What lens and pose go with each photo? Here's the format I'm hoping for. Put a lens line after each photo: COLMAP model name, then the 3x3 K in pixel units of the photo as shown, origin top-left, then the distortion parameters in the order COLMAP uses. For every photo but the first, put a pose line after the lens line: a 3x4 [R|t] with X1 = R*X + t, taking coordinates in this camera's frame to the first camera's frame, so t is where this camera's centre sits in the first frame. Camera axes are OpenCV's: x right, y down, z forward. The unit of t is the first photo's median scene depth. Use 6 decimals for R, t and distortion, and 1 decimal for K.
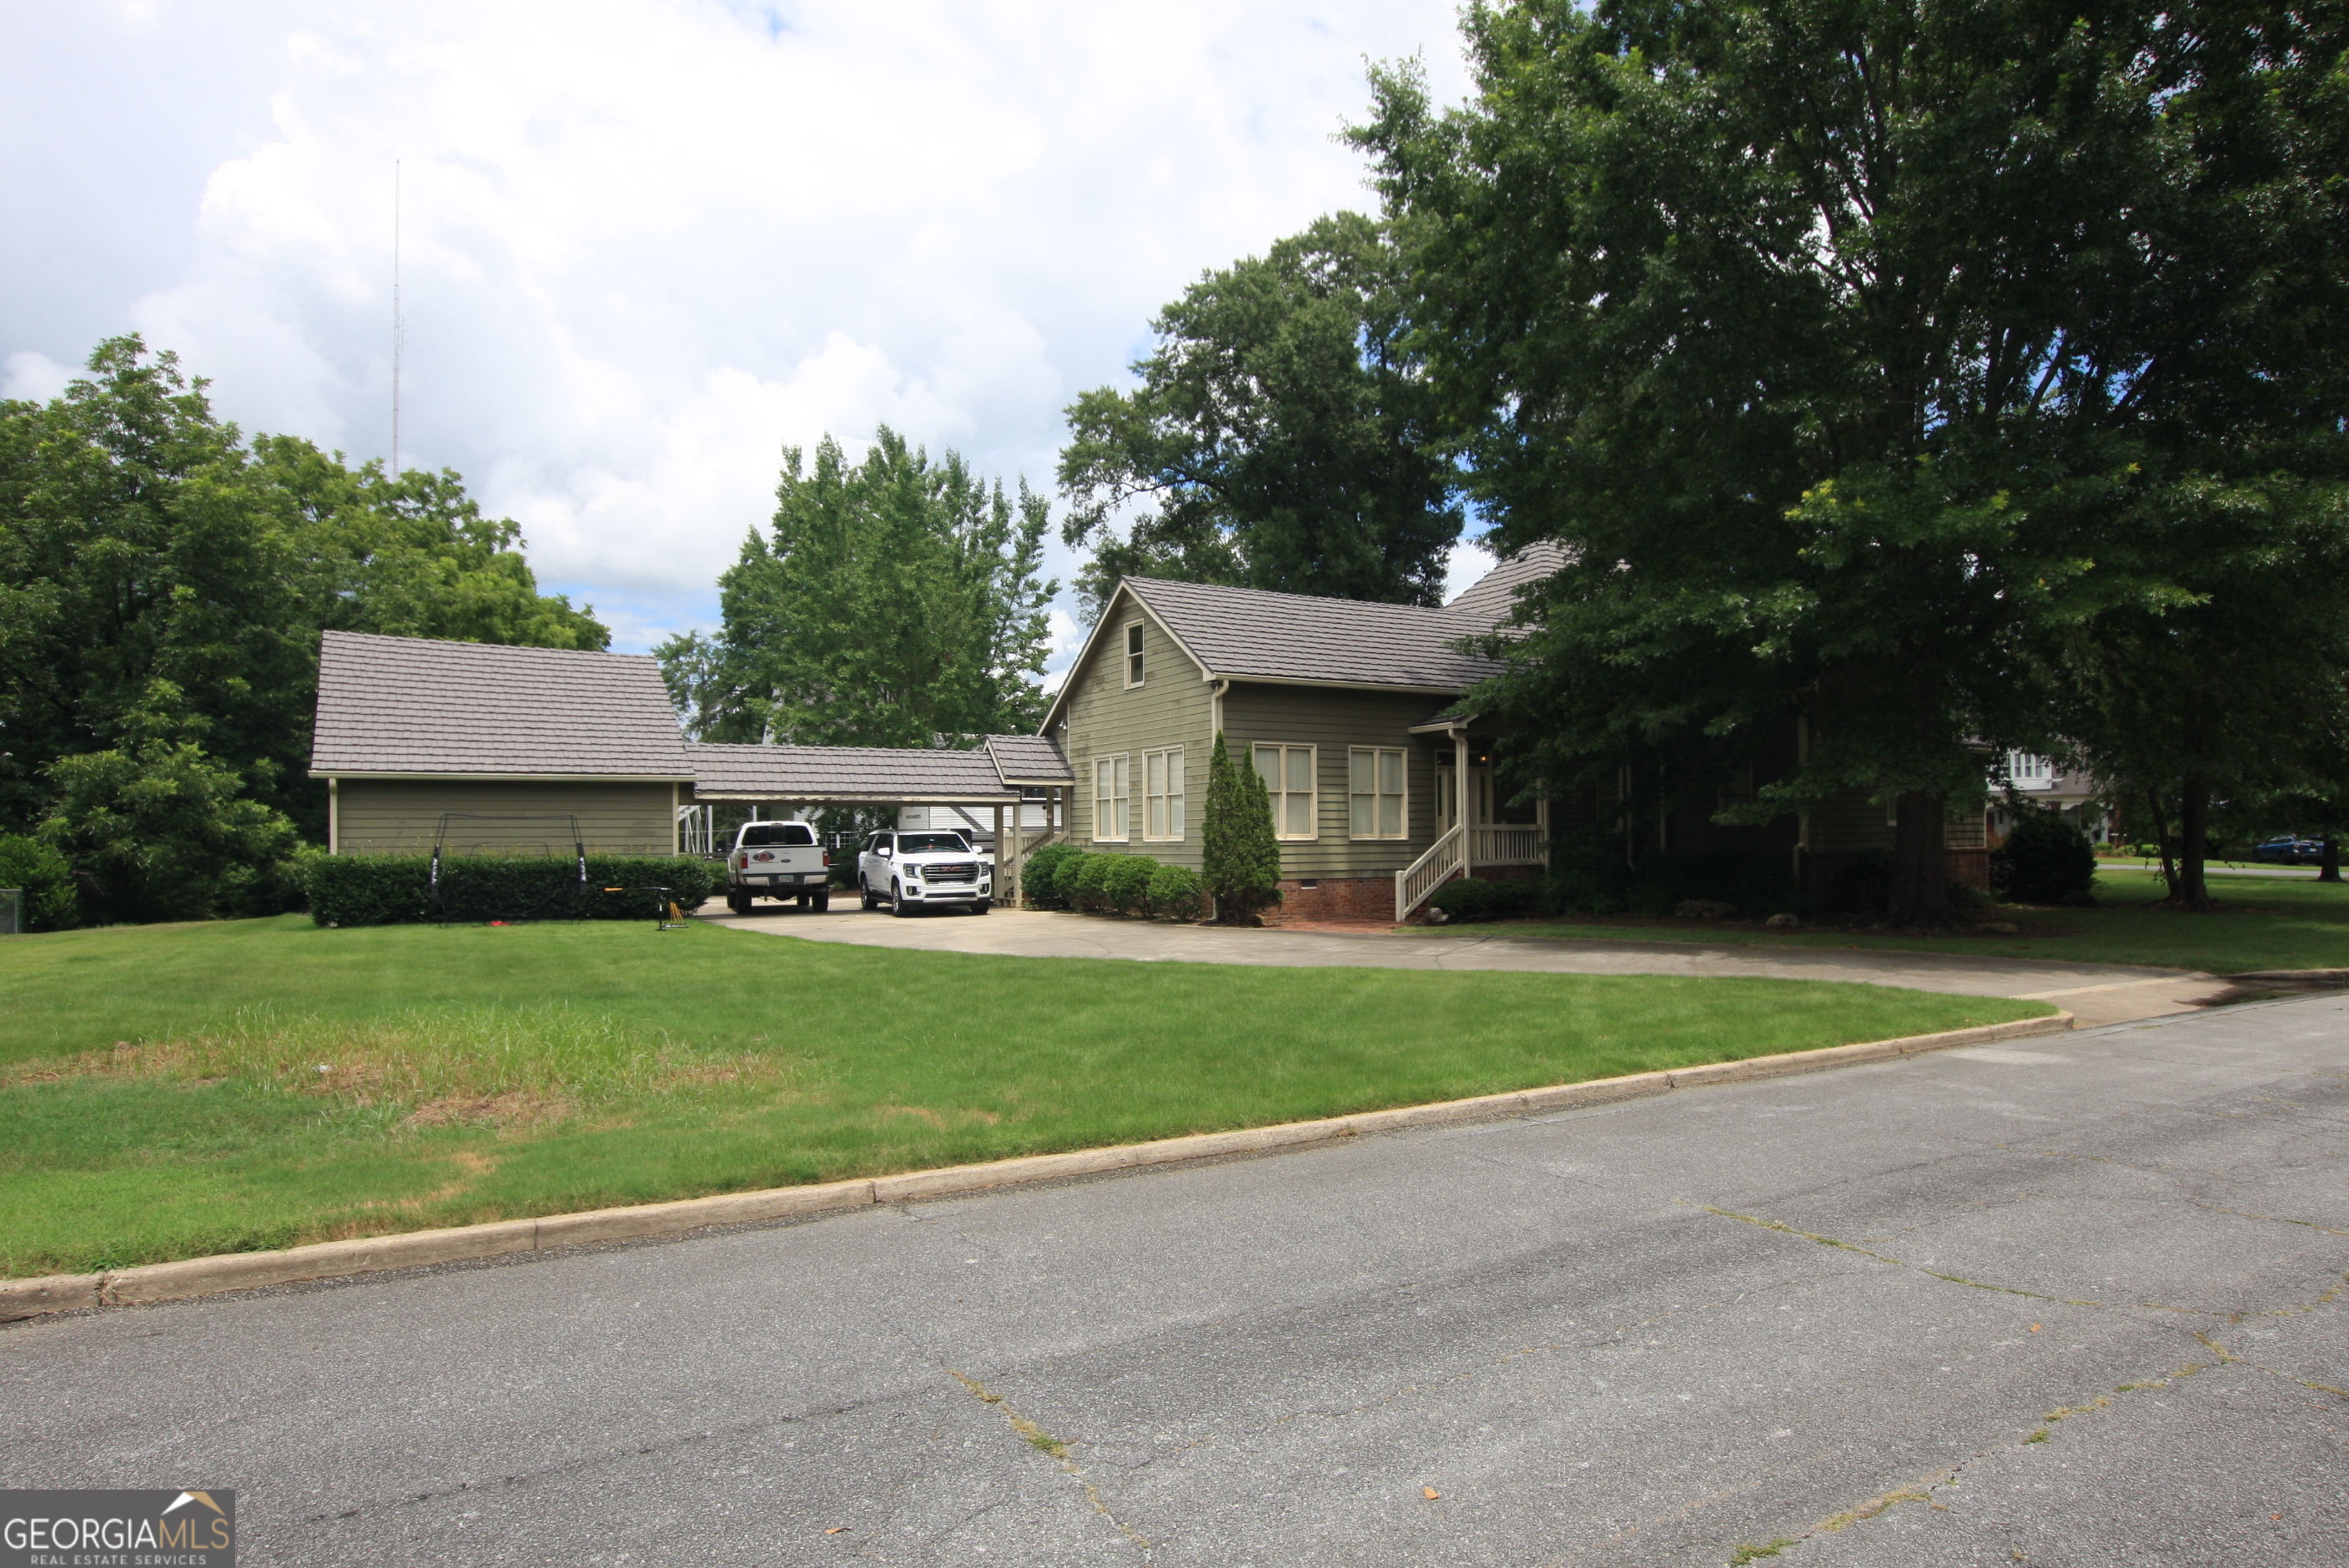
lens RADIAL K [[1366.3, 0, 1174.5], [0, 1366.3, 784.0], [0, 0, 1]] dist [-0.023026, 0.001375]
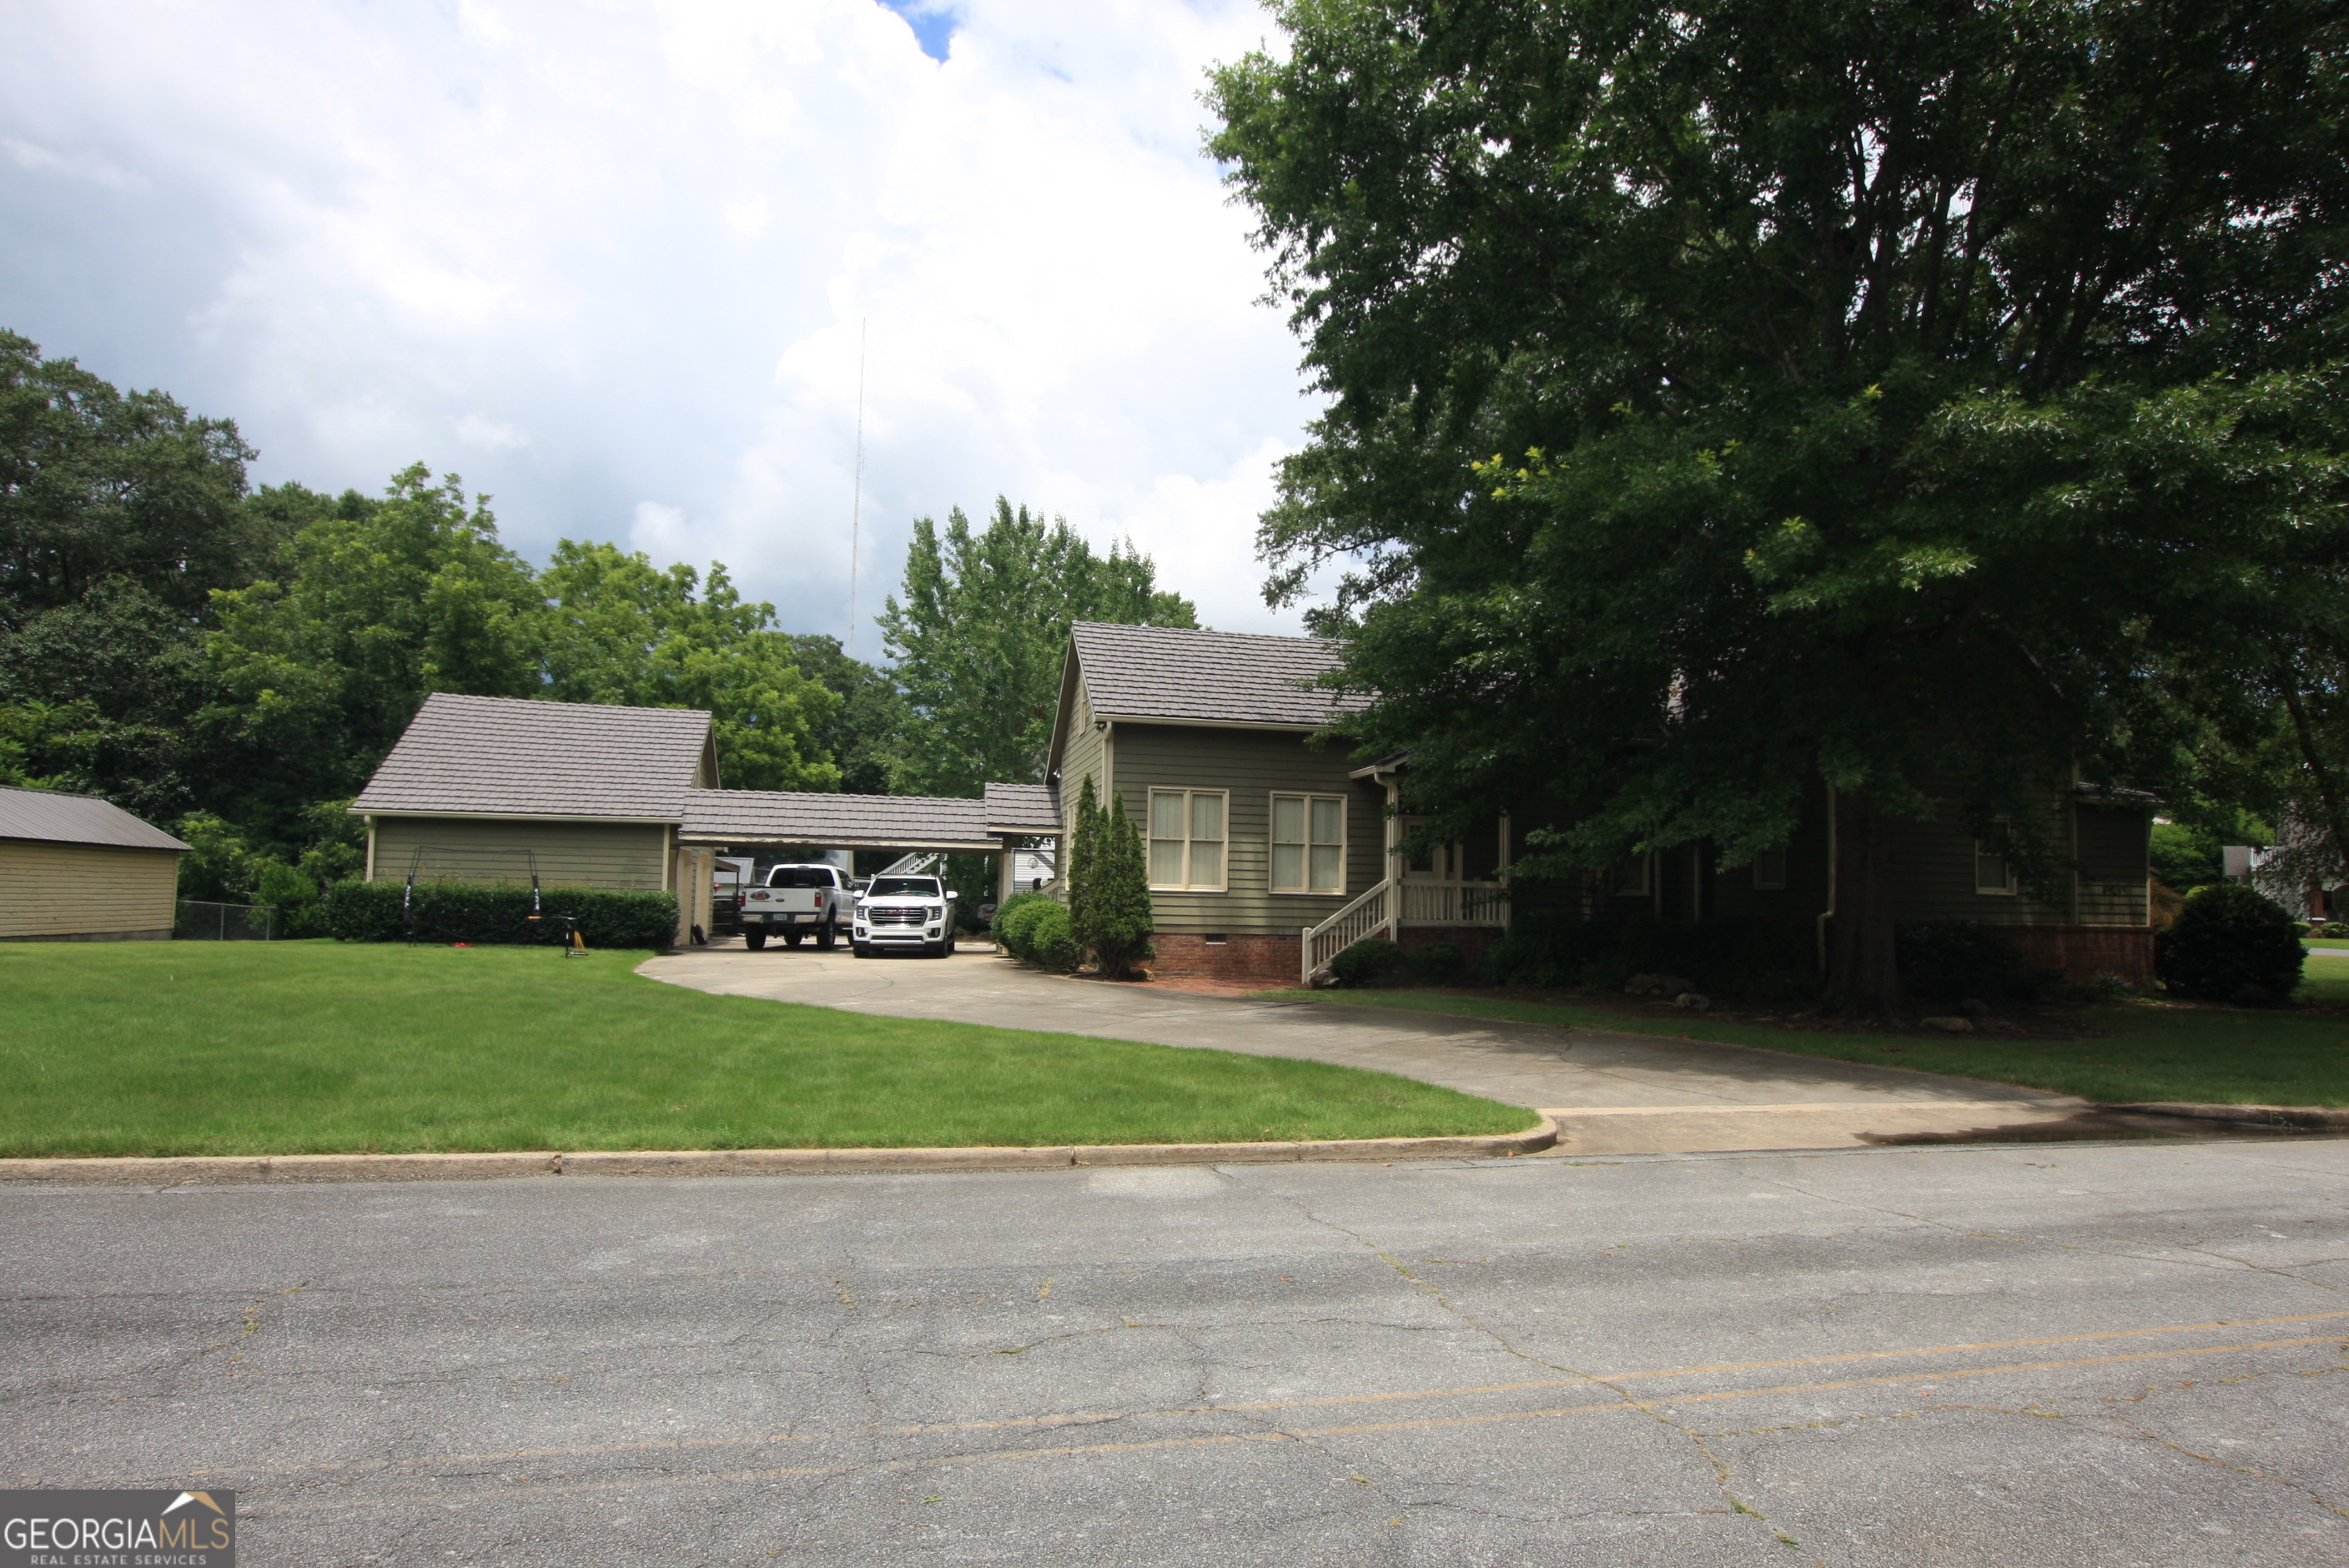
lens RADIAL K [[1297.9, 0, 1174.5], [0, 1297.9, 784.0], [0, 0, 1]] dist [-0.028986, 0.001131]
pose [[0.951747, -0.000415, -0.306884, 0.332437], [-0.014886, 0.998760, -0.047516, 0.009631], [0.306523, 0.049791, 0.950560, 0.138859]]
